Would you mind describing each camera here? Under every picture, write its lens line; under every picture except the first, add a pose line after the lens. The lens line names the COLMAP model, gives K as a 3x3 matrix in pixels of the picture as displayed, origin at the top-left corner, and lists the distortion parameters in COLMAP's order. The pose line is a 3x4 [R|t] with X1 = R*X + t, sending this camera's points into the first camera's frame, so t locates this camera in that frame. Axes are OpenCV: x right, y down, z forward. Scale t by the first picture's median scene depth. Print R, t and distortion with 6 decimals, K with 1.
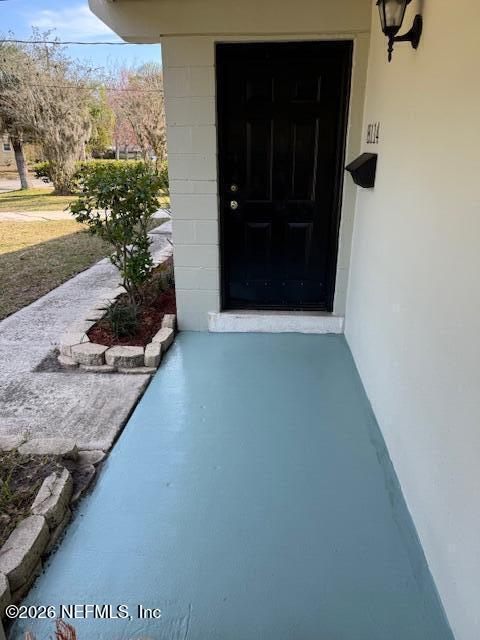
lens RADIAL K [[448.3, 0, 240.0], [0, 448.3, 320.0], [0, 0, 1]] dist [0.093024, -0.149741]
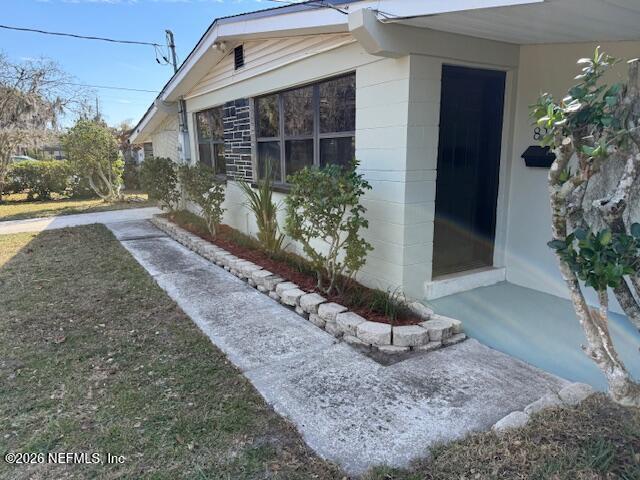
lens RADIAL K [[448.3, 0, 317.1], [0, 448.3, 239.7], [0, 0, 1]] dist [0.093024, -0.149741]
pose [[0.812339, -0.119703, 0.570769, -0.978798], [0.211410, 0.972581, -0.096913, -0.075100], [-0.543518, 0.199393, 0.815372, 0.225225]]
